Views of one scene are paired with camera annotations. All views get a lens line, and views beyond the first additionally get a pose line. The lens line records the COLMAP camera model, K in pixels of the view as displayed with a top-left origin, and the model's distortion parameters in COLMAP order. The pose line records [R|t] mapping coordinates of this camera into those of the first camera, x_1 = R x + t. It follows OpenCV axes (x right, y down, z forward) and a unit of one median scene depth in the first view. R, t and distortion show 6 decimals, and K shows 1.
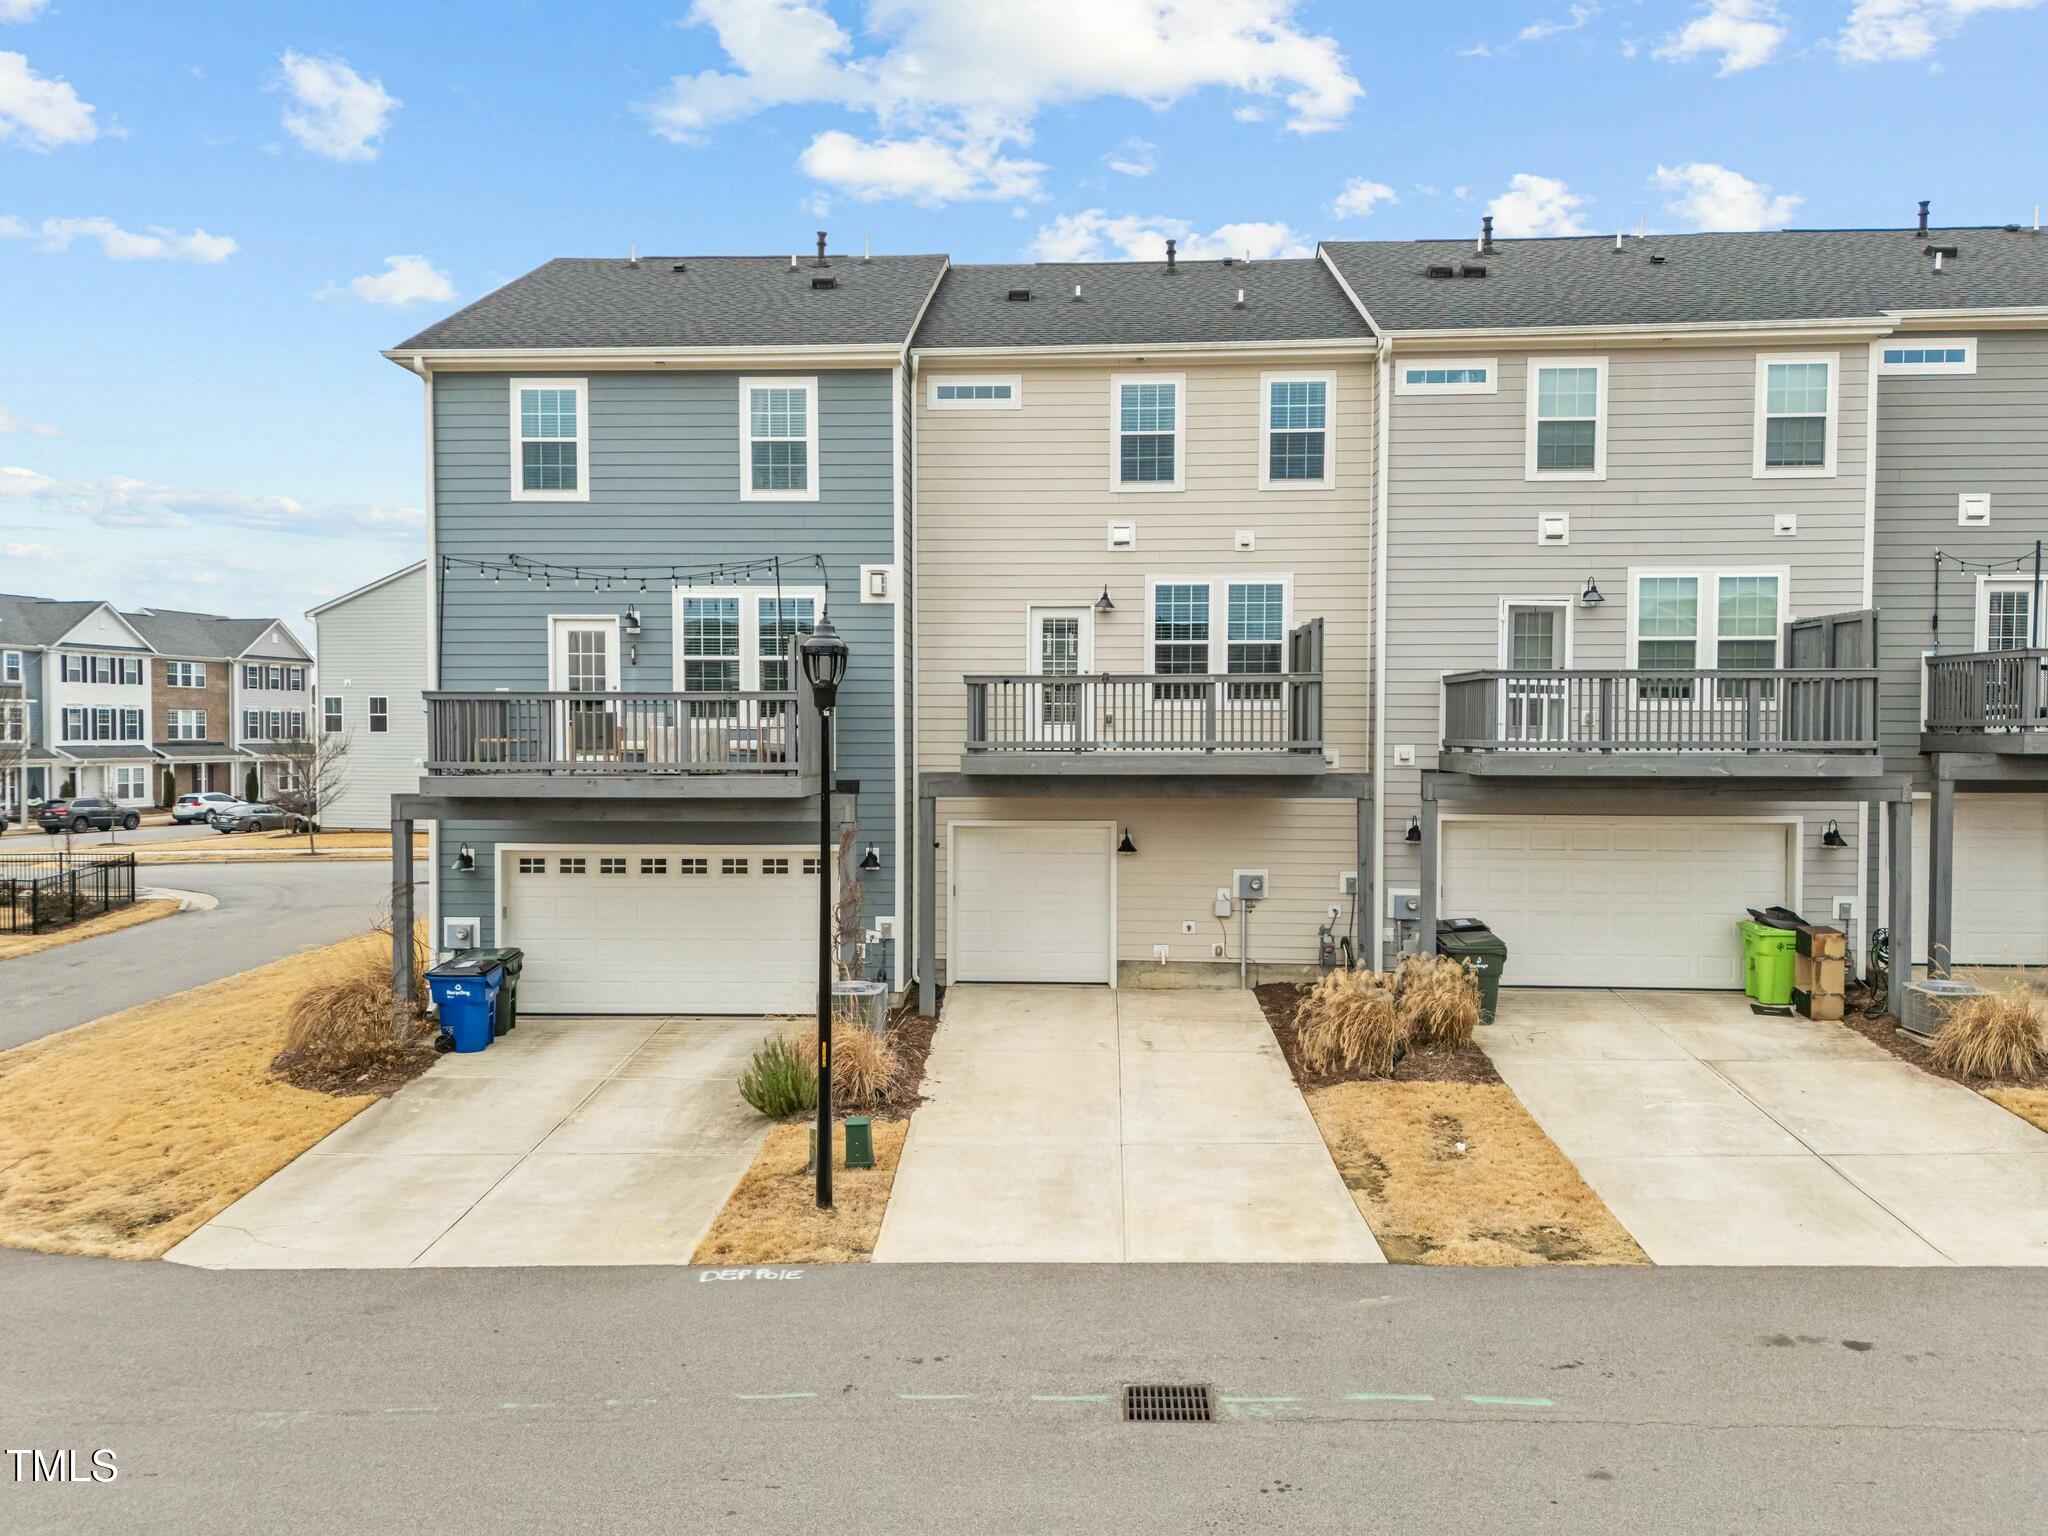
lens RADIAL K [[1537.7, 0, 995.1], [0, 1537.7, 733.0], [0, 0, 1]] dist [0.075760, -0.078655]
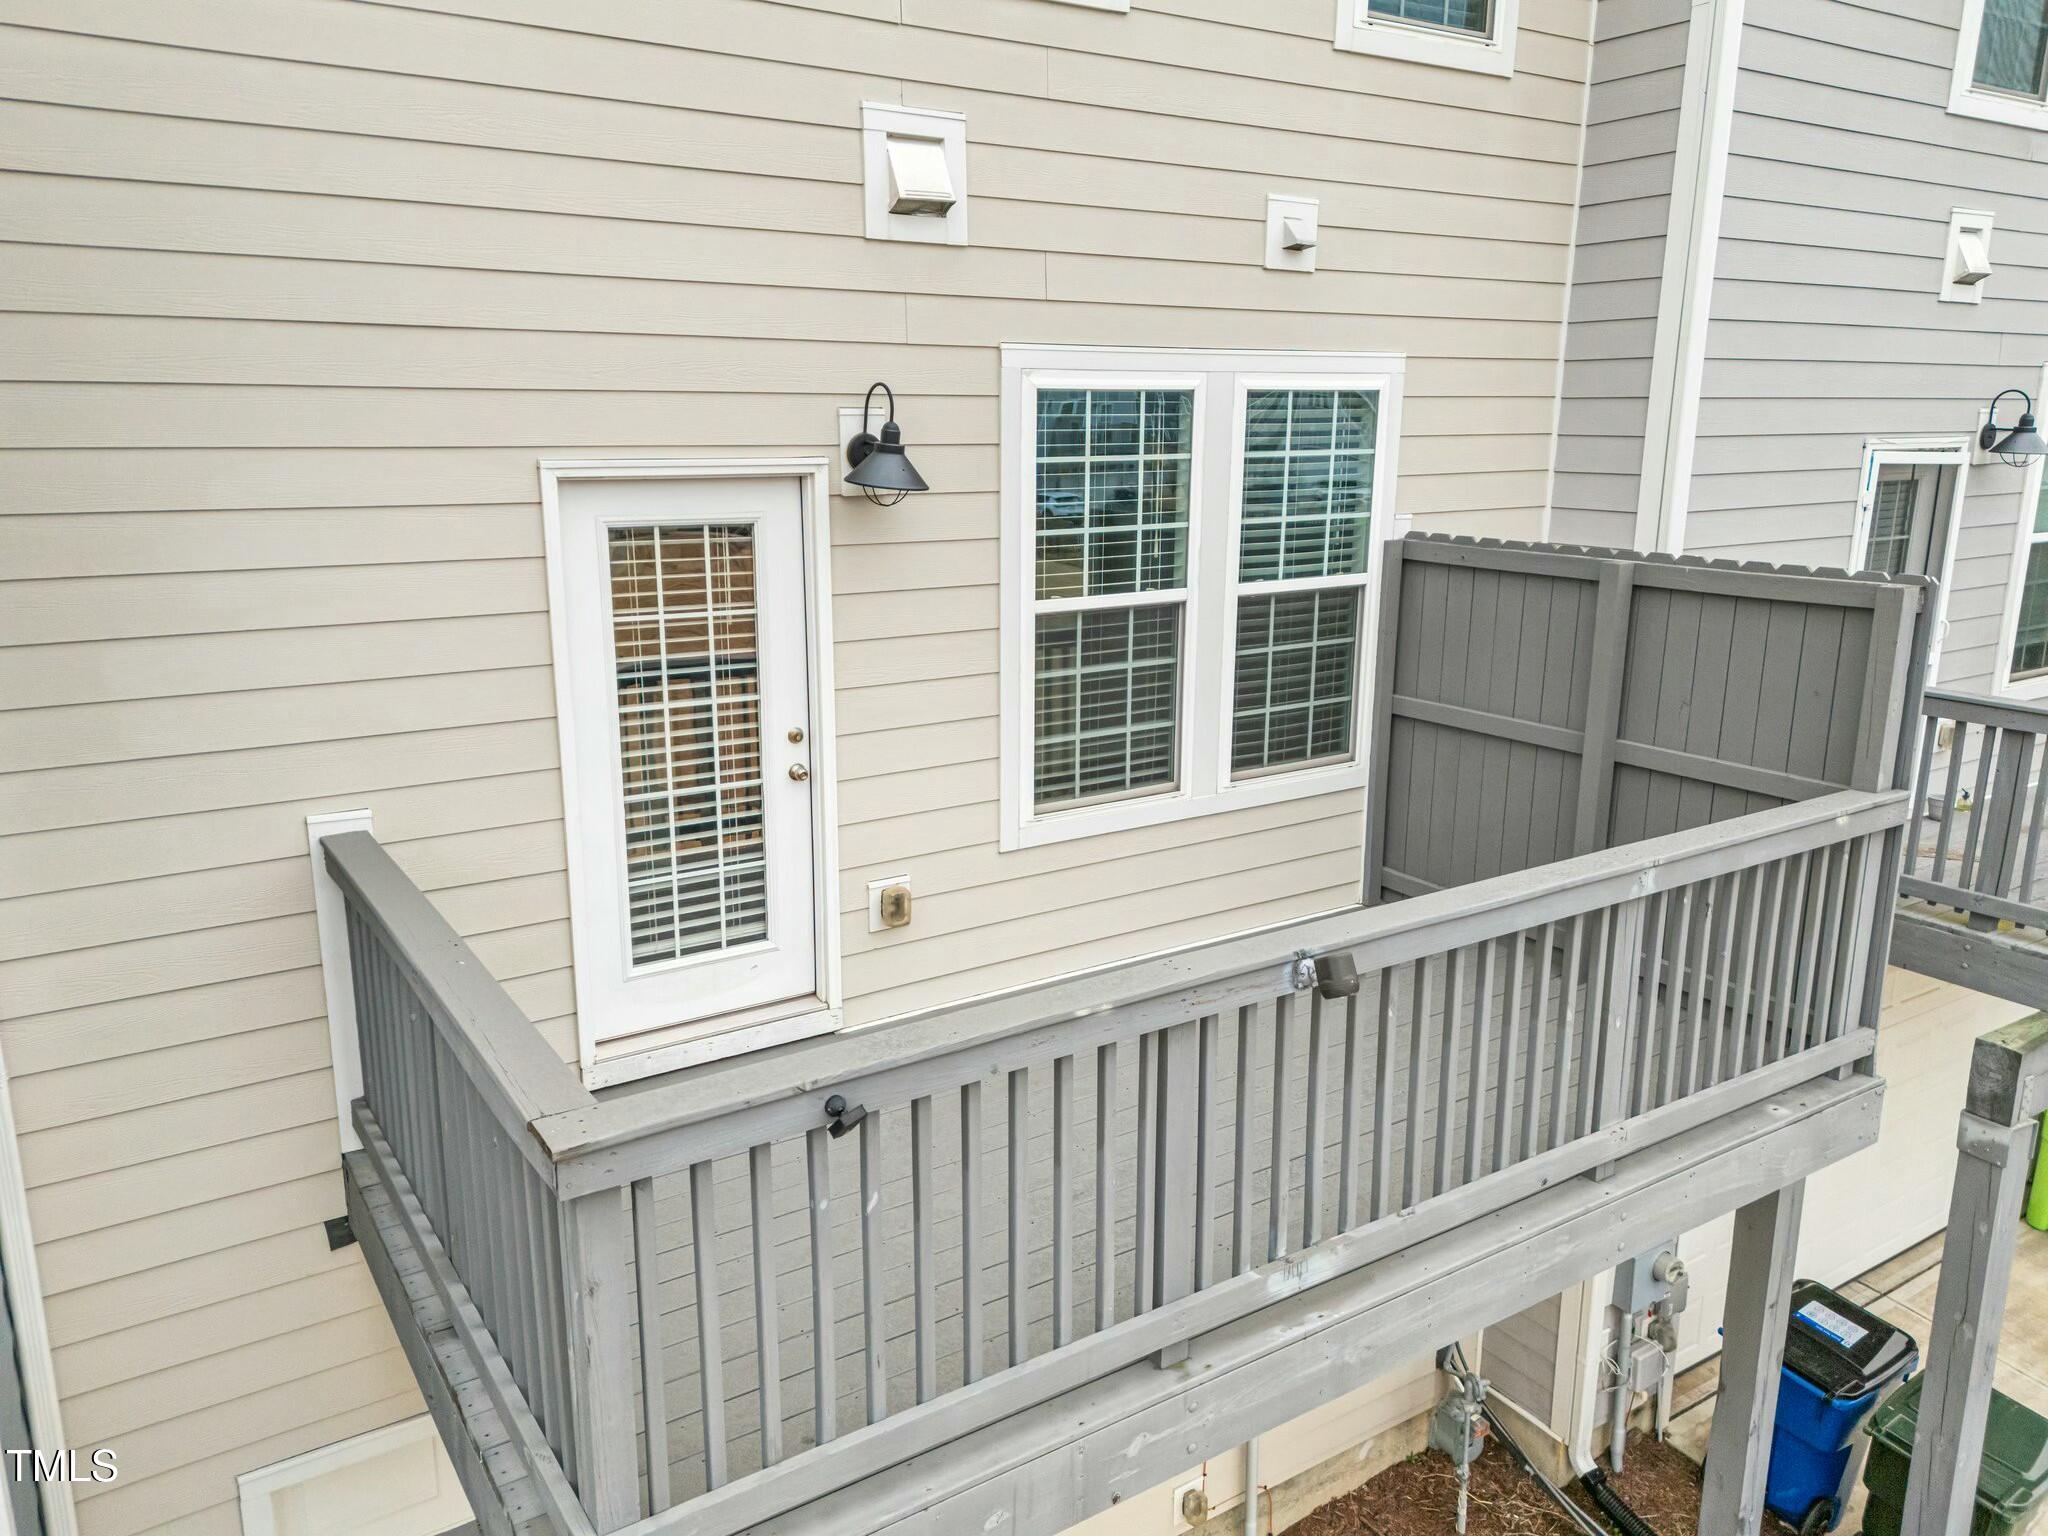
lens RADIAL K [[1491.8, 0, 1026.1], [0, 1491.8, 756.0], [0, 0, 1]] dist [0.075436, -0.078265]
pose [[0.800273, -0.136902, 0.583798, -0.055417], [0.000903, 0.973863, 0.227136, -0.095162], [-0.599635, -0.181243, 0.779480, 0.809294]]
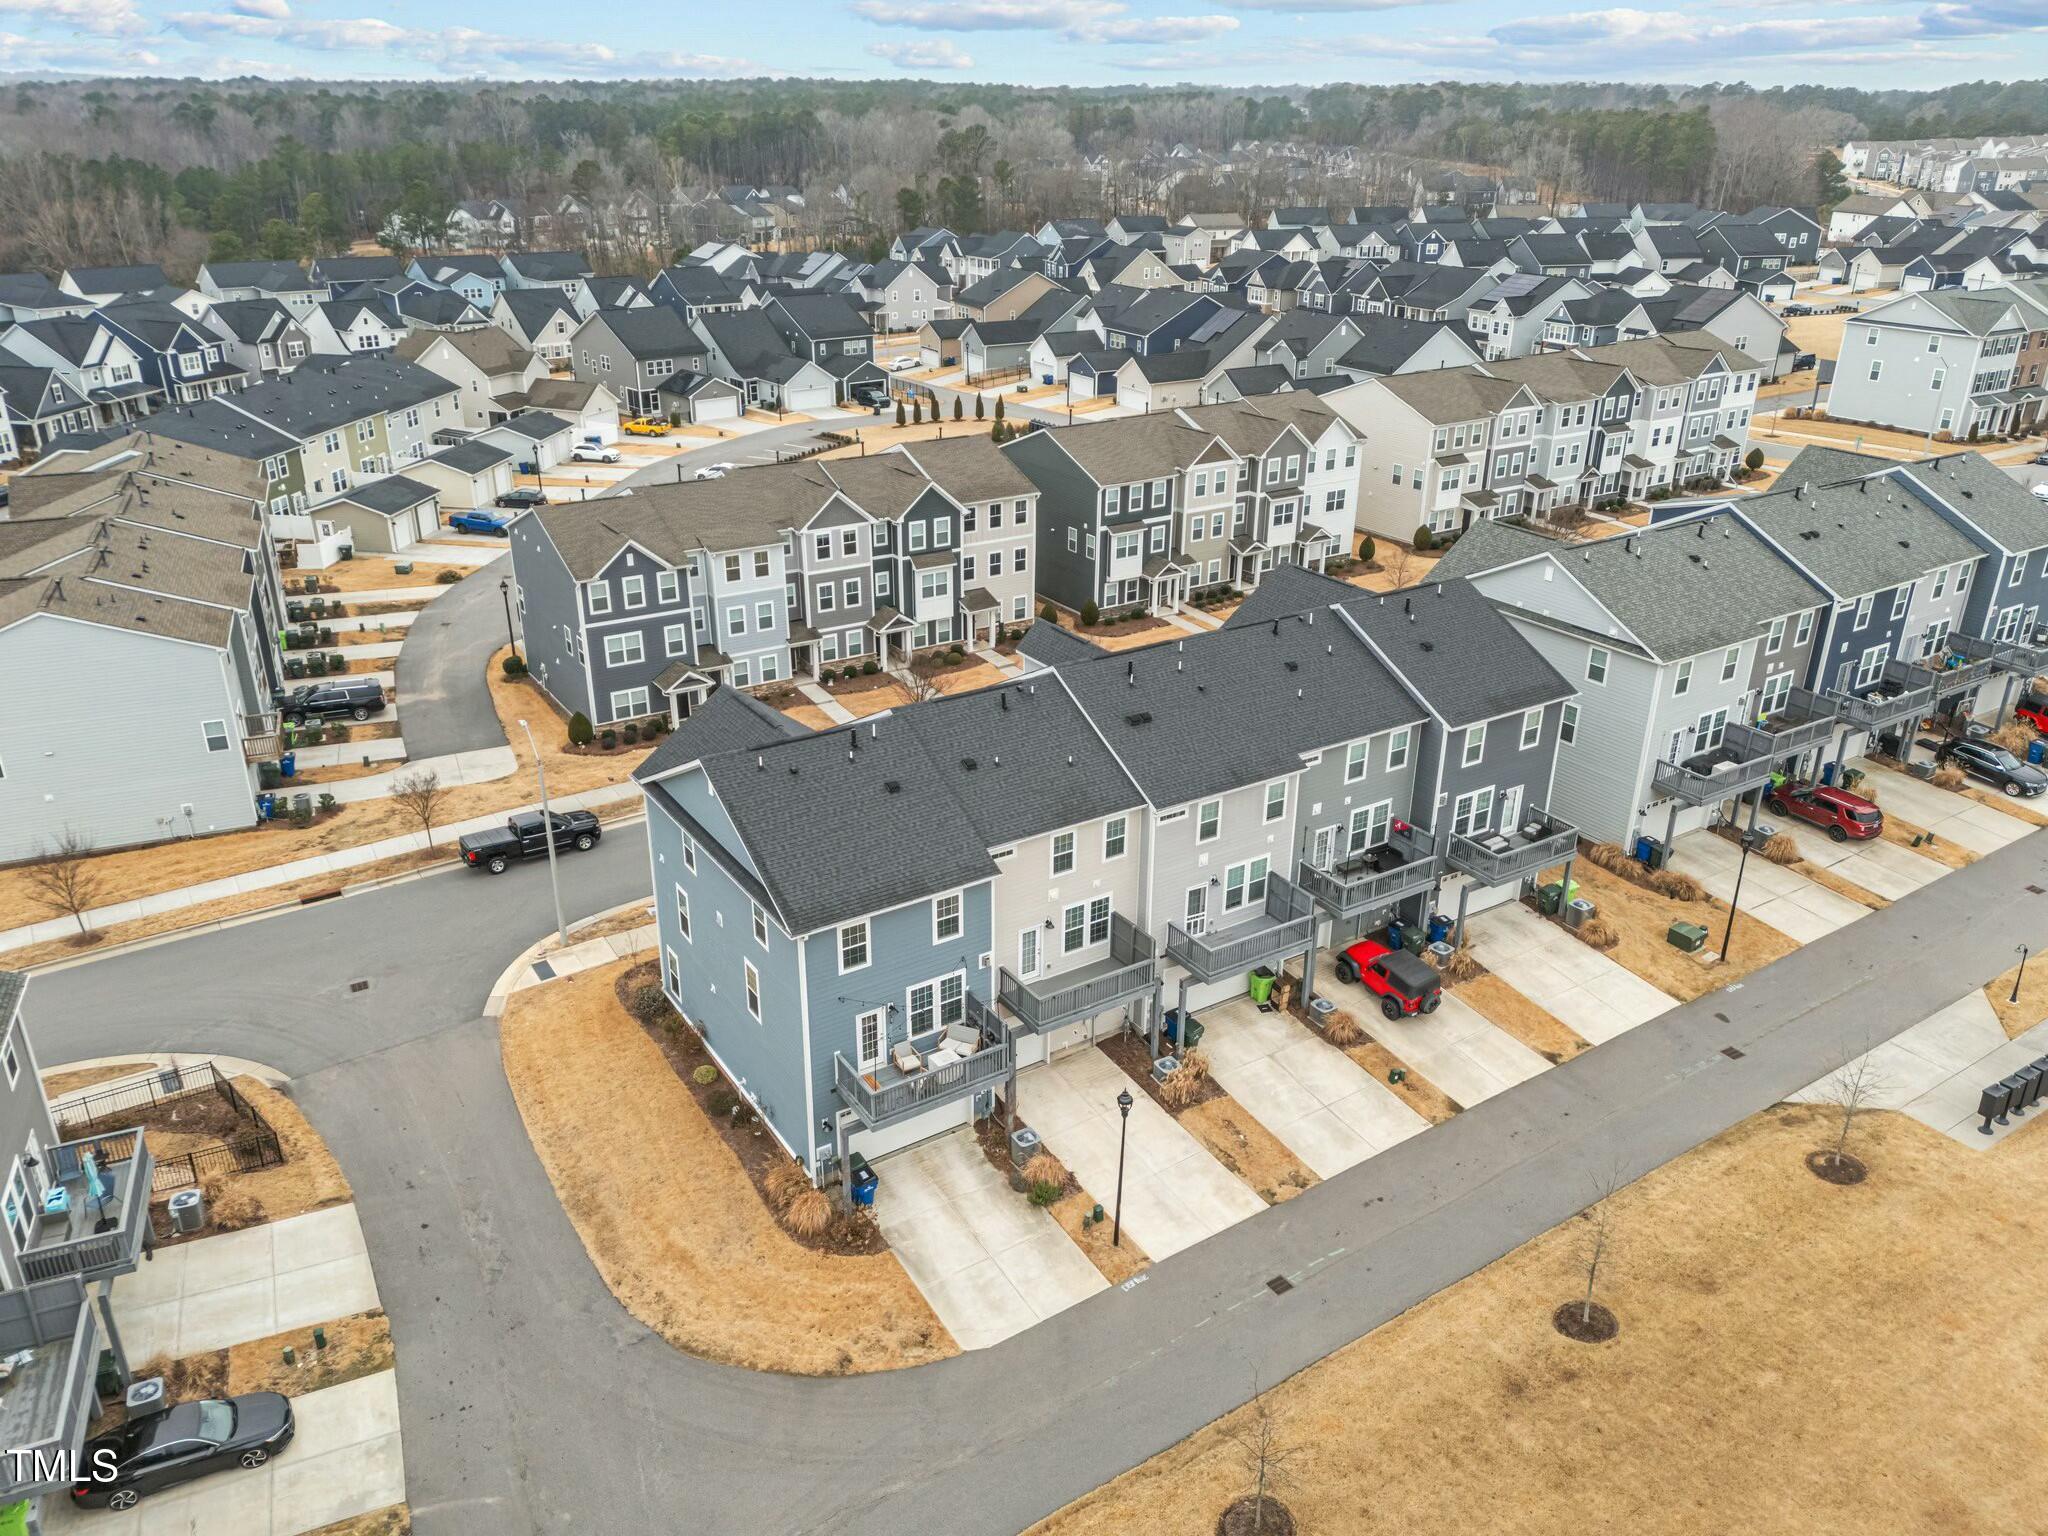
lens RADIAL K [[1537.7, 0, 995.1], [0, 1537.7, 733.0], [0, 0, 1]] dist [0.075760, -0.078655]
pose [[0.811169, -0.230130, 0.537629, -1.196352], [0.003598, 0.921266, 0.388916, -1.275931], [-0.584801, -0.313542, 0.748131, -0.605777]]
